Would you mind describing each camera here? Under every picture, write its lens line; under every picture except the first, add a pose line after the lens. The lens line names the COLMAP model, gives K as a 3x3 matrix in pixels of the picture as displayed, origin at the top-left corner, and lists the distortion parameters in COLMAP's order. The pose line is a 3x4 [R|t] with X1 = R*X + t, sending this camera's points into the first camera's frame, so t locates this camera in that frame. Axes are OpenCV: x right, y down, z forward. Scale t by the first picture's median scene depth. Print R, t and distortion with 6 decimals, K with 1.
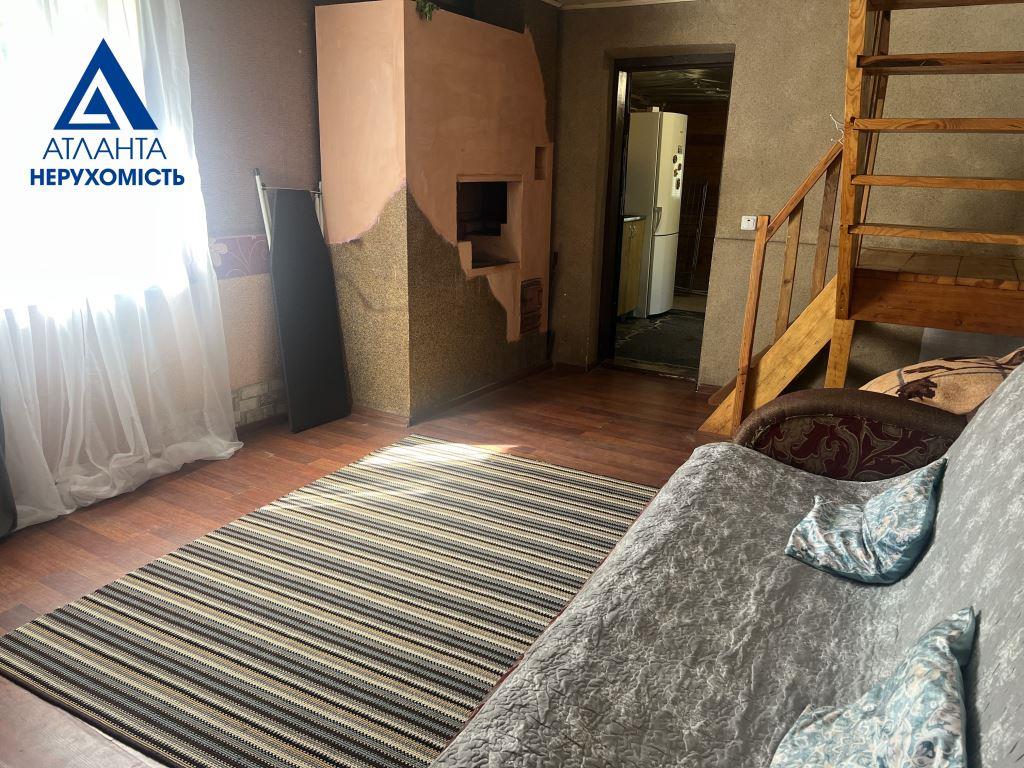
lens RADIAL K [[767.0, 0, 517.1], [0, 767.0, 379.8], [0, 0, 1]] dist [0.051476, -0.060951]
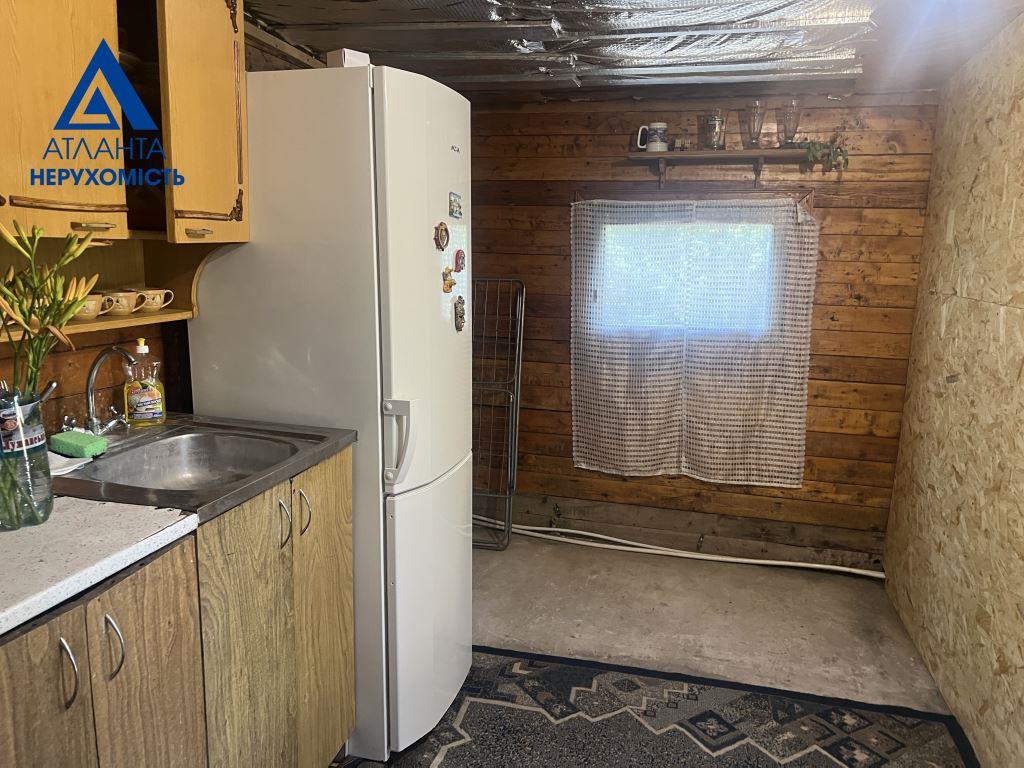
lens RADIAL K [[767.0, 0, 517.1], [0, 767.0, 379.8], [0, 0, 1]] dist [0.051476, -0.060951]
pose [[0.963269, -0.057166, 0.262384, 0.154136], [0.081373, 0.993277, -0.082332, -0.207554], [-0.255914, 0.100659, 0.961445, 0.723982]]
